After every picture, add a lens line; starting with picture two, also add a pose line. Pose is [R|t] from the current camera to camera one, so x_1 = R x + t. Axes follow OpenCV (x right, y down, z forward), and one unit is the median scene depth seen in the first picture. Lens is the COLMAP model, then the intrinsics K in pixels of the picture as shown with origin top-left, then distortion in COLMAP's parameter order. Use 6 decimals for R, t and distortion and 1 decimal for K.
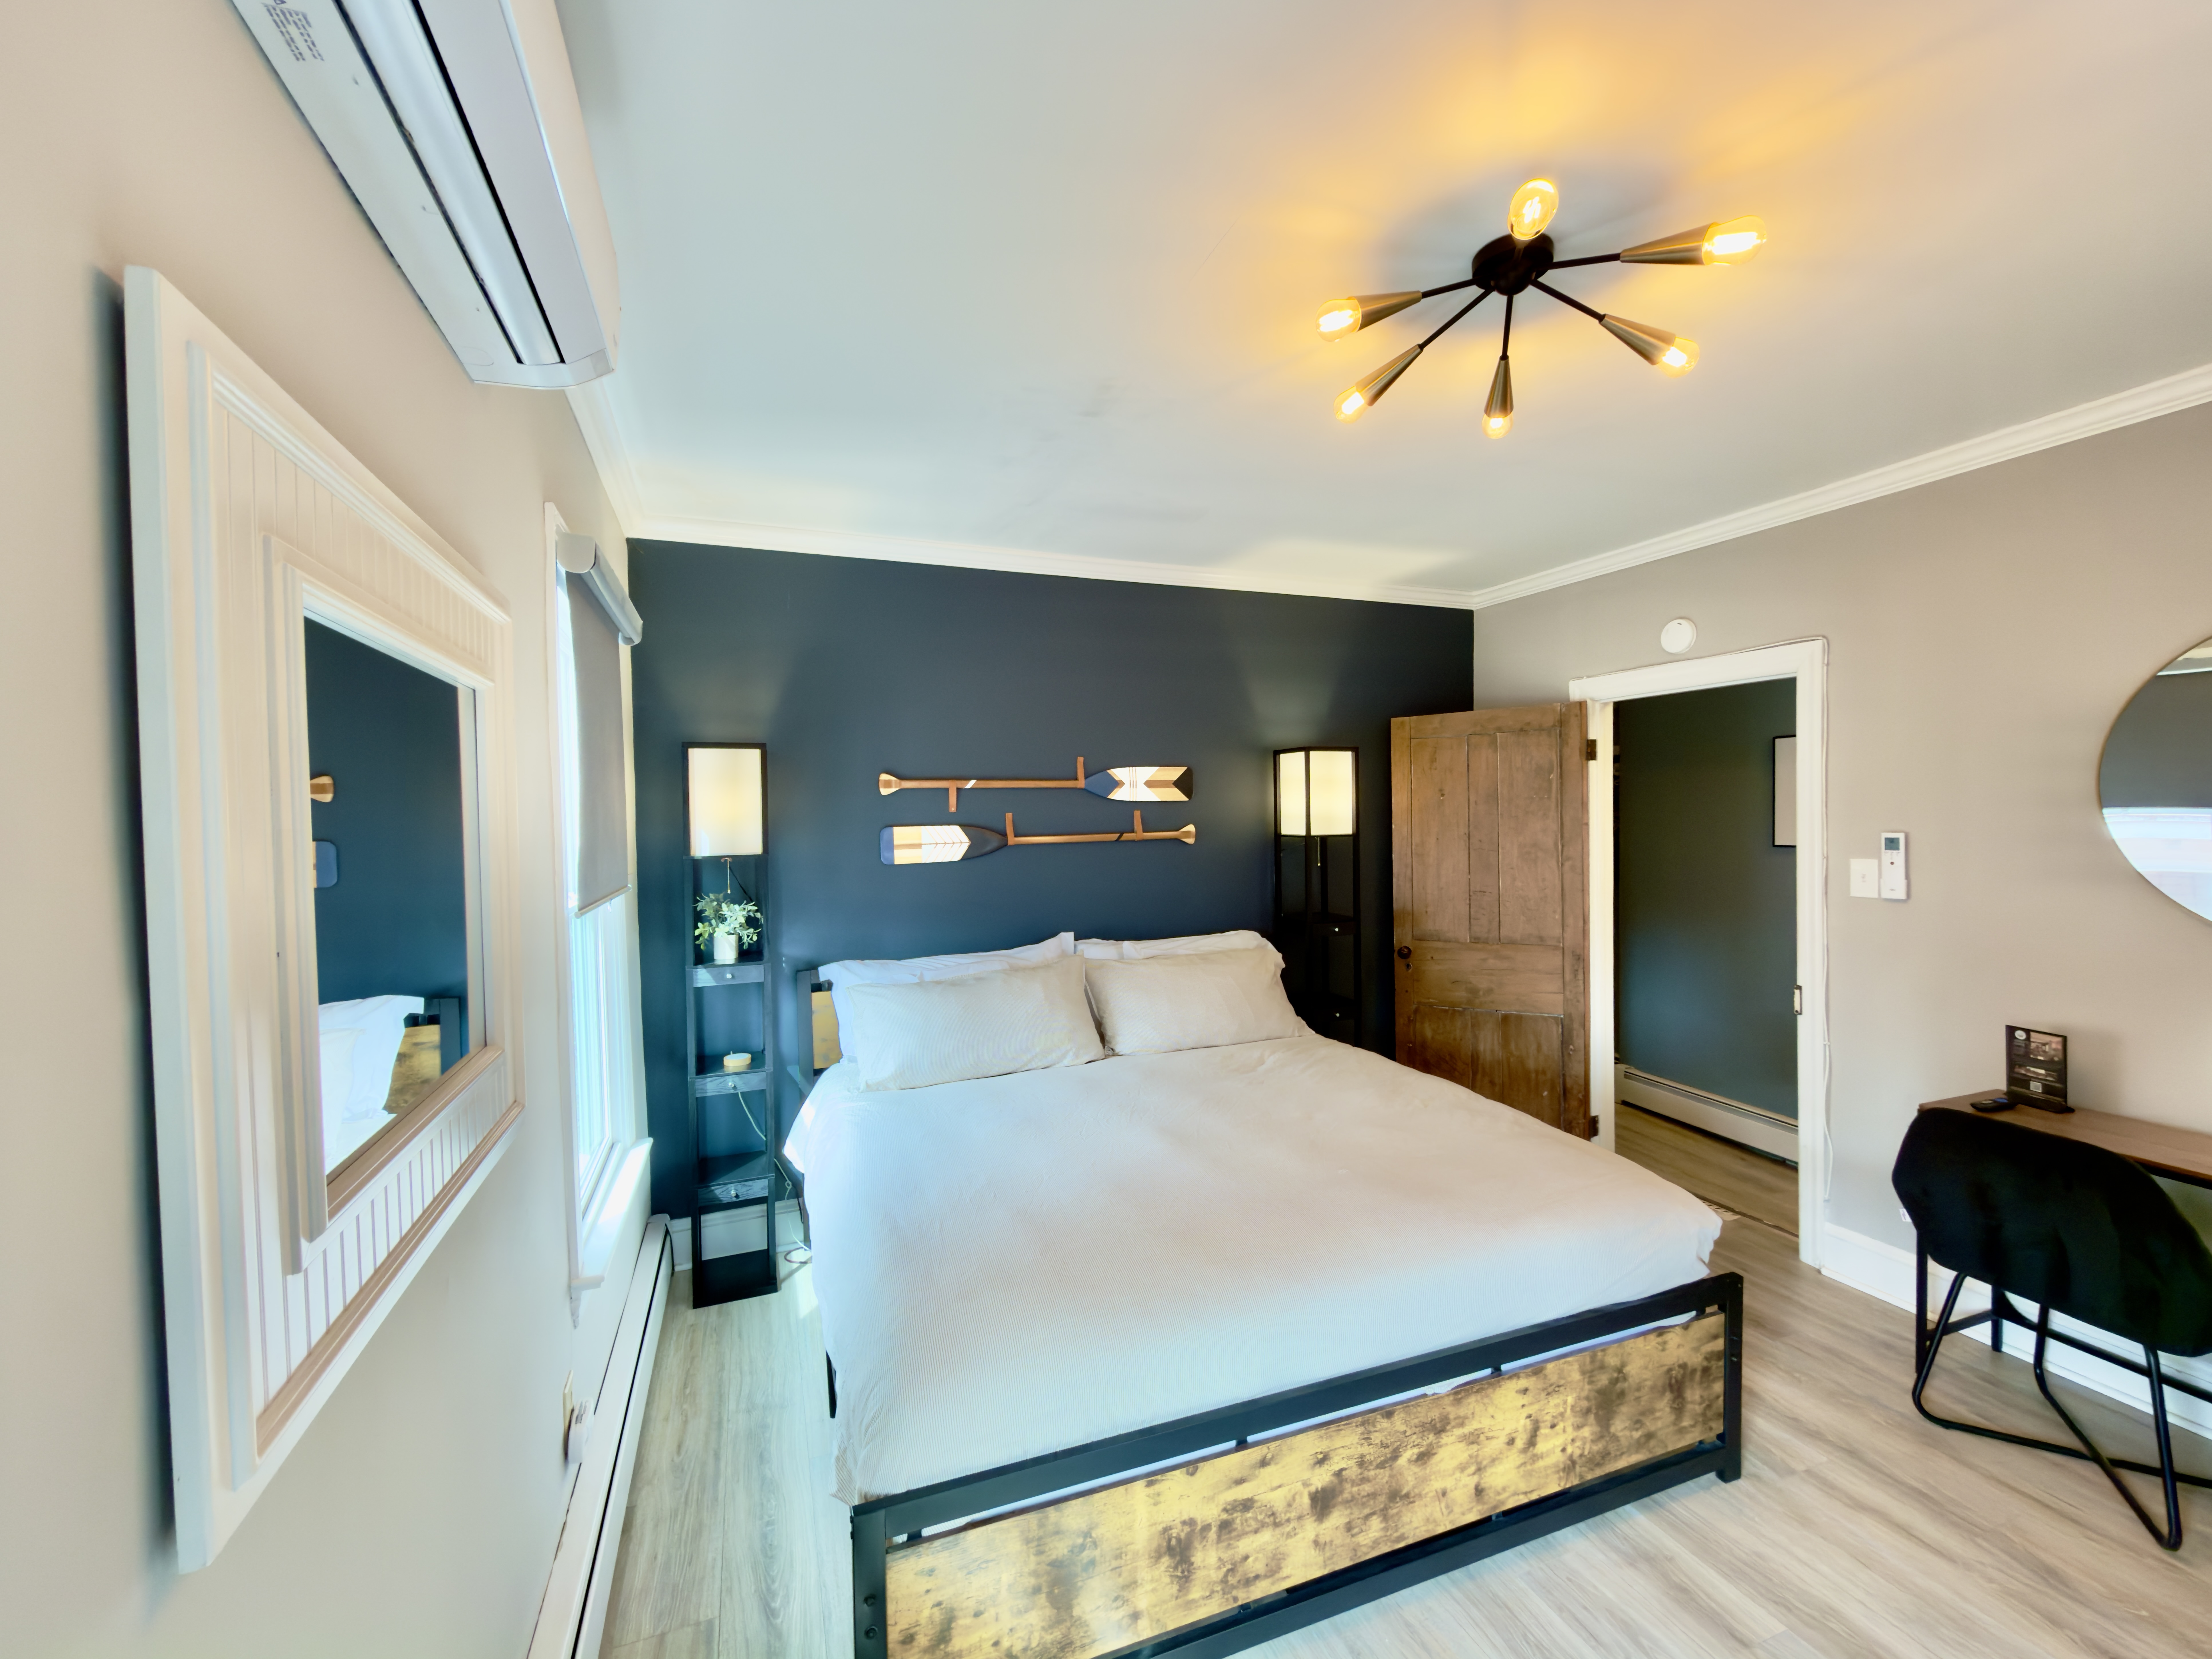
lens RADIAL K [[908.6, 0, 1103.3], [0, 908.6, 831.8], [0, 0, 1]] dist [0.001426, -0.000001]
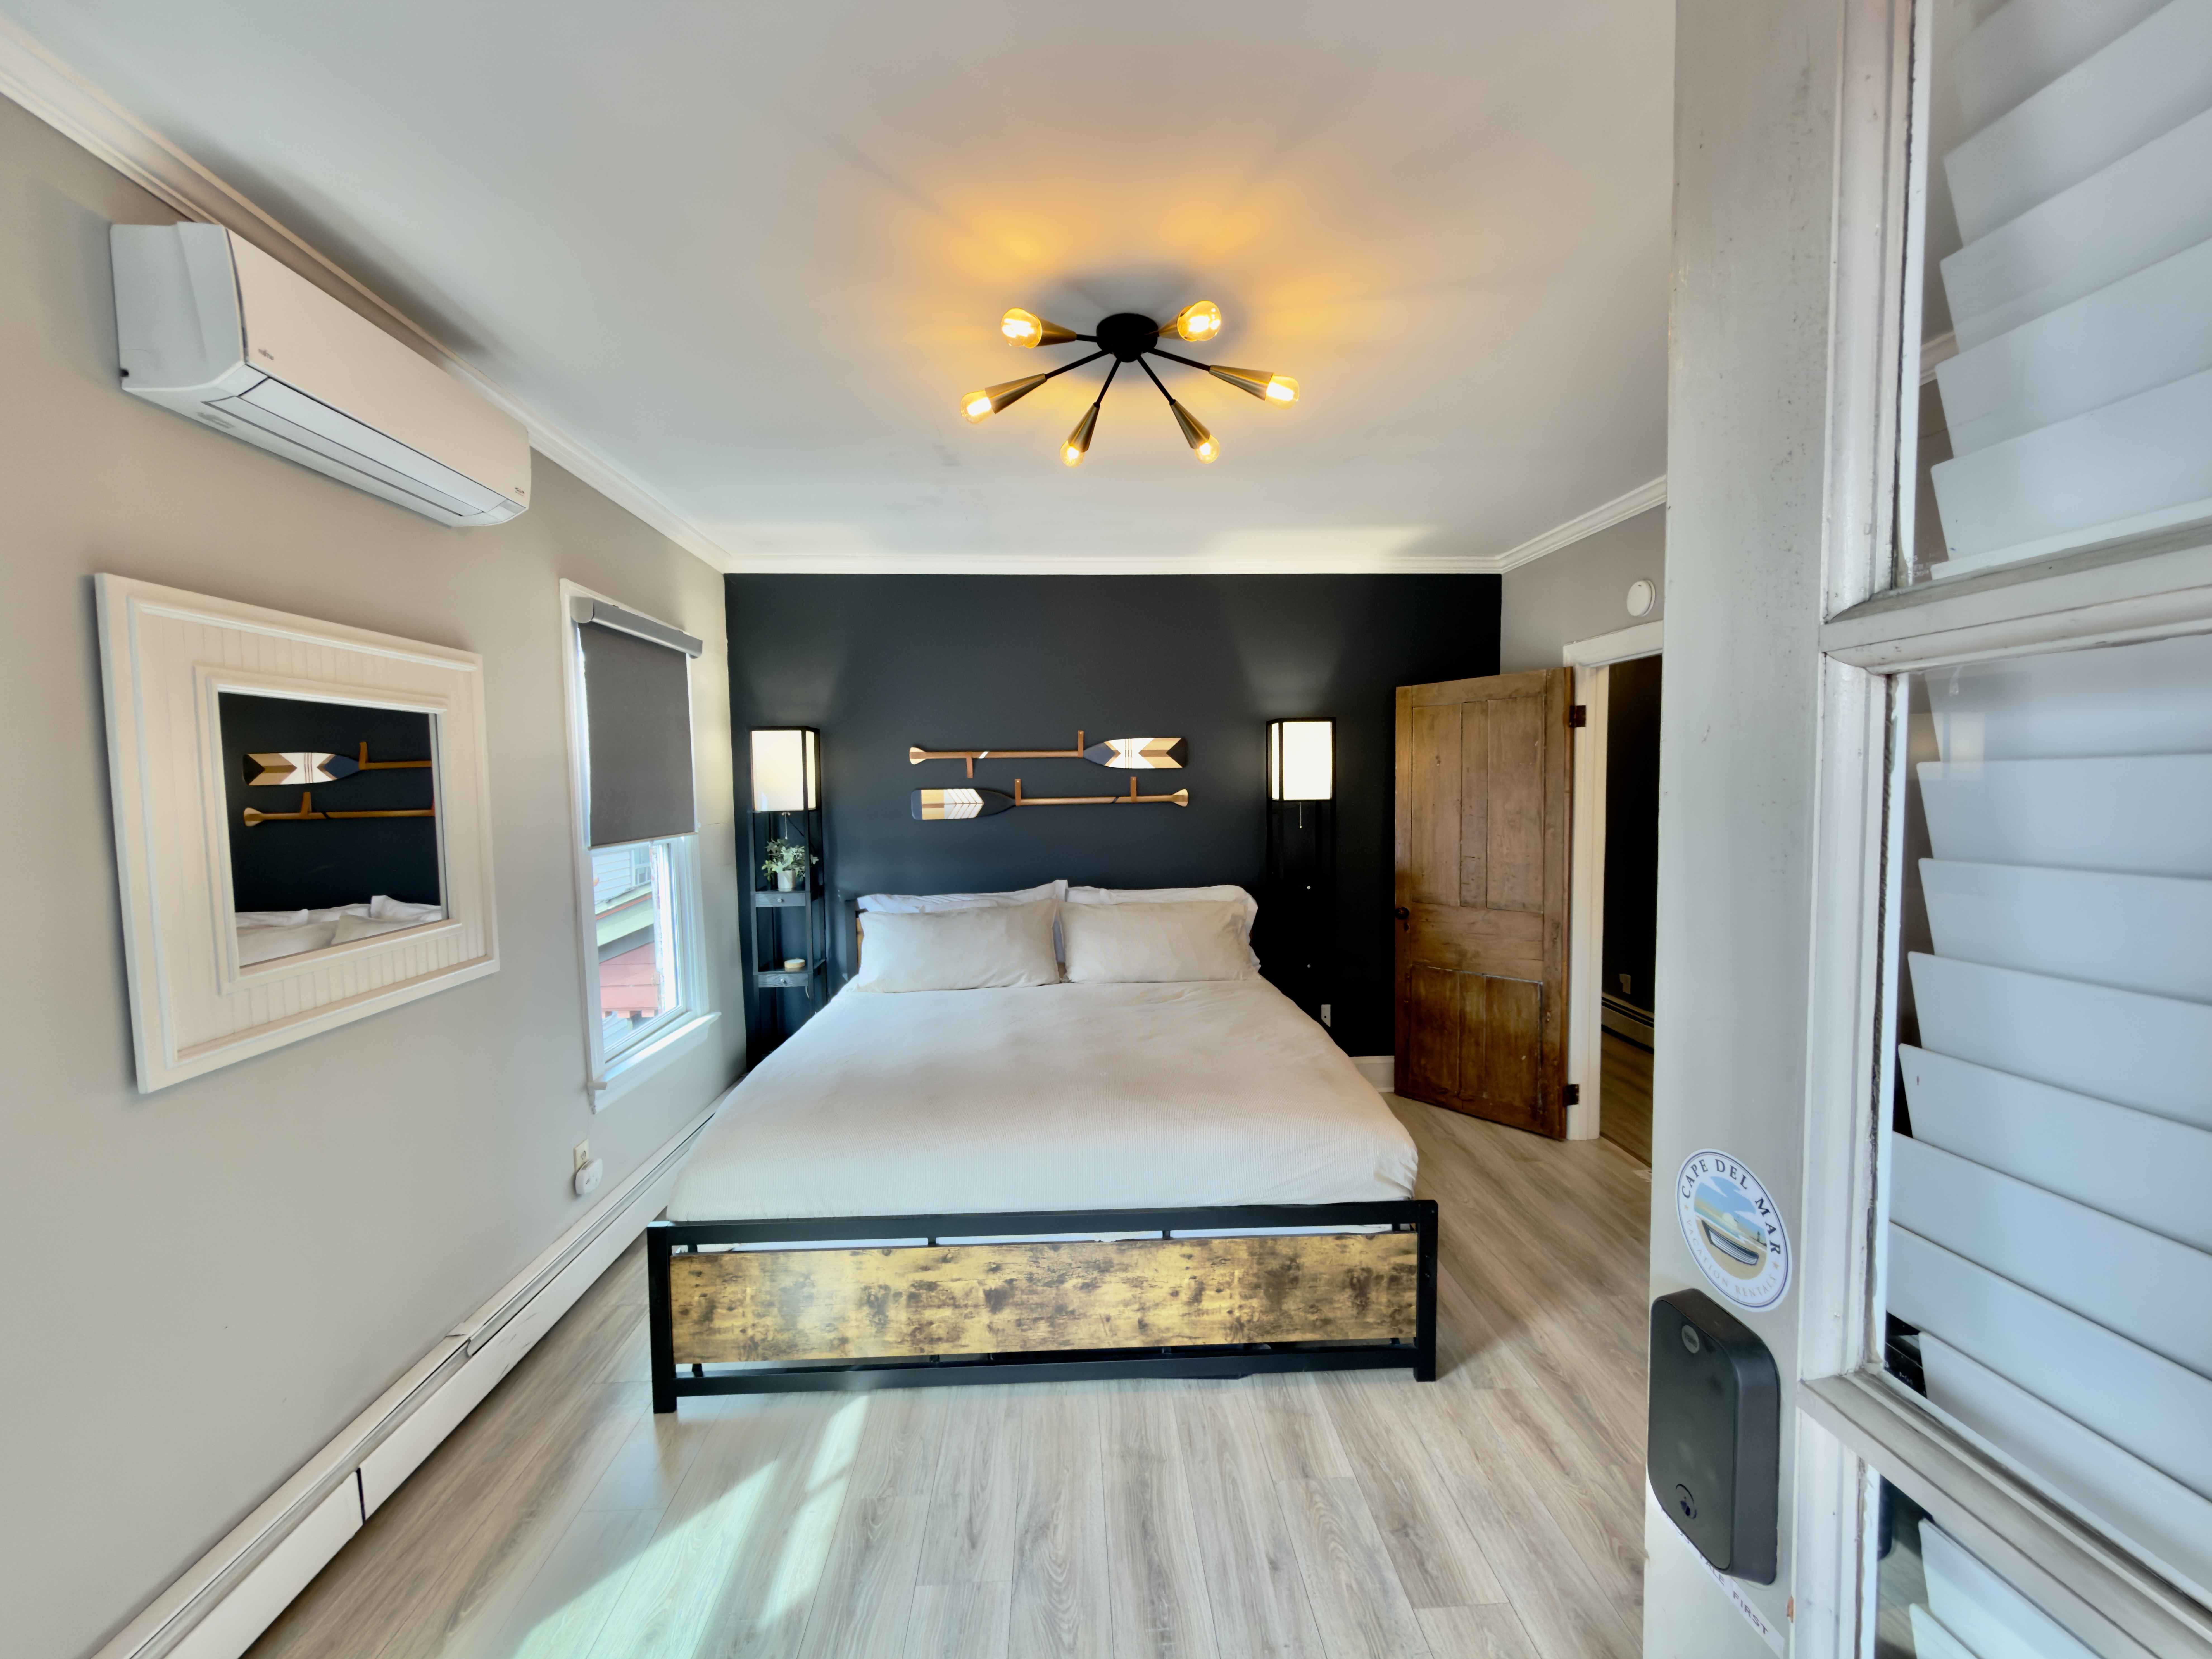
lens RADIAL K [[887.0, 0, 1106.2], [0, 887.0, 831.6], [0, 0, 1]] dist [0.001997, -0.000165]
pose [[0.951016, 0.022596, -0.308315, 0.525458], [-0.008157, 0.998812, 0.048038, -0.011454], [0.309034, -0.043170, 0.950071, -0.110453]]
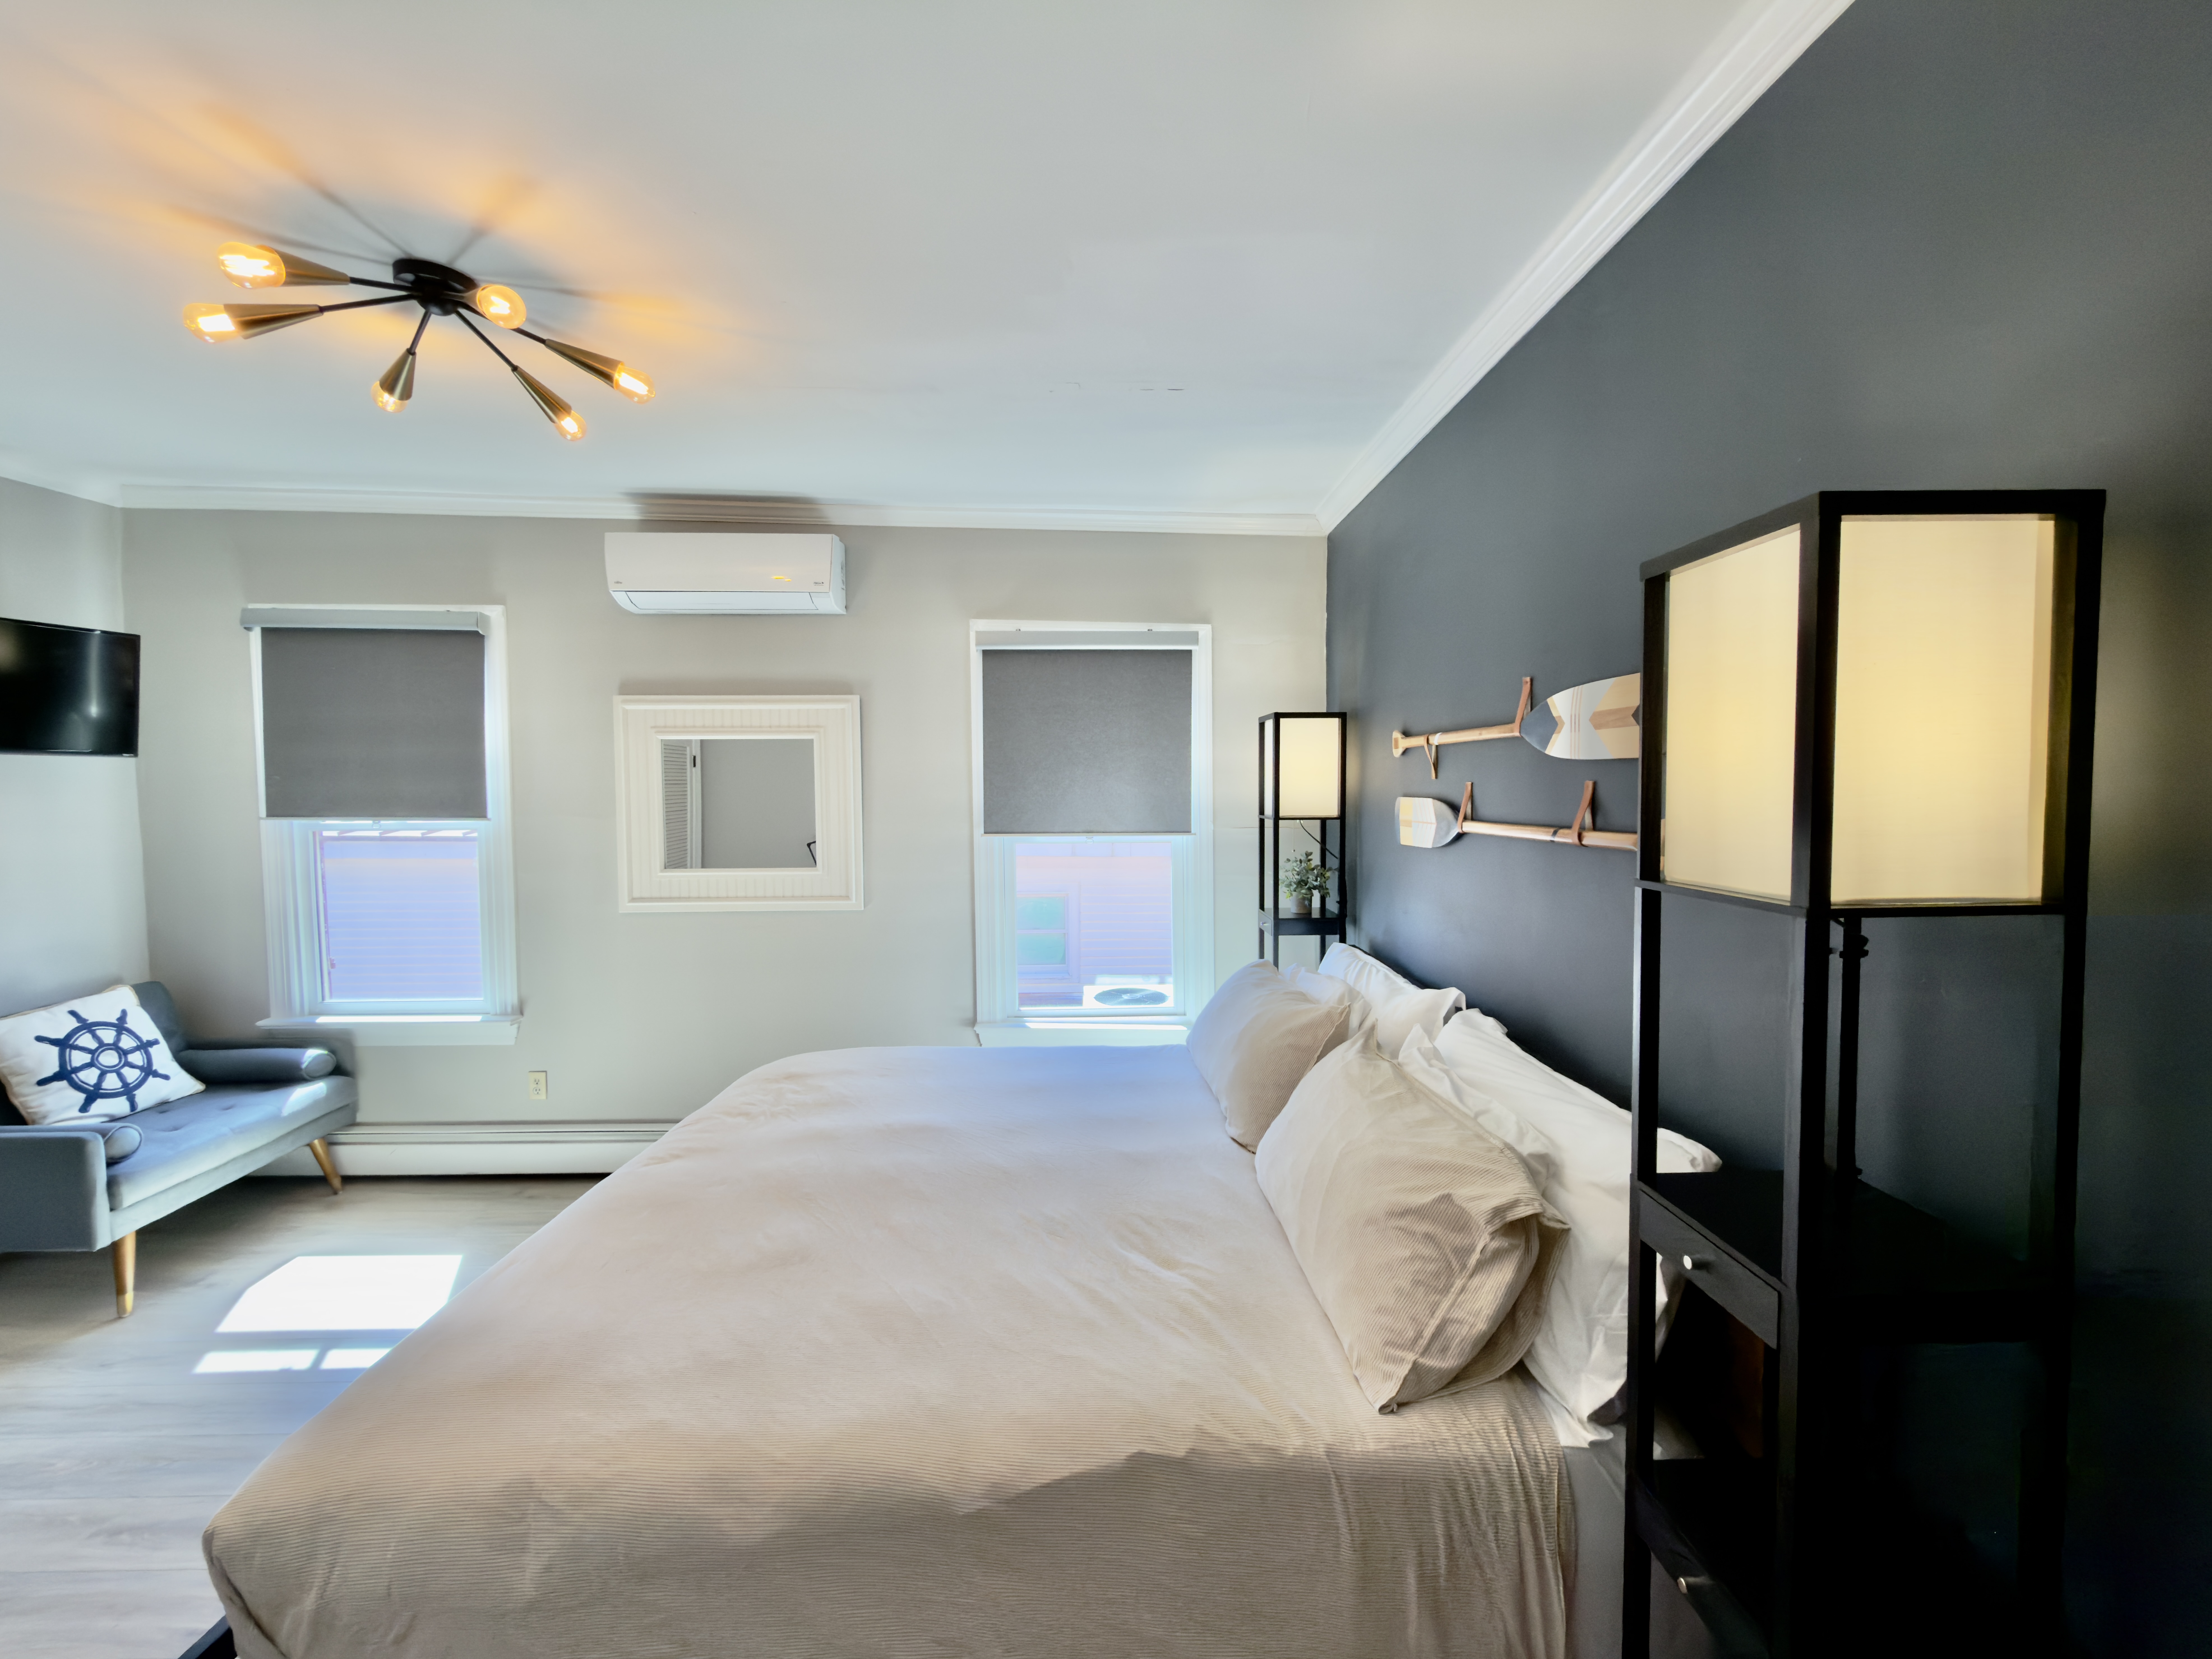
lens RADIAL K [[908.6, 0, 1103.3], [0, 908.6, 831.8], [0, 0, 1]] dist [0.001426, -0.000001]
pose [[-0.332981, 0.075118, -0.939937, 0.815059], [-0.004543, 0.996682, 0.081262, -0.050924], [0.942923, 0.031329, -0.331535, 1.387059]]
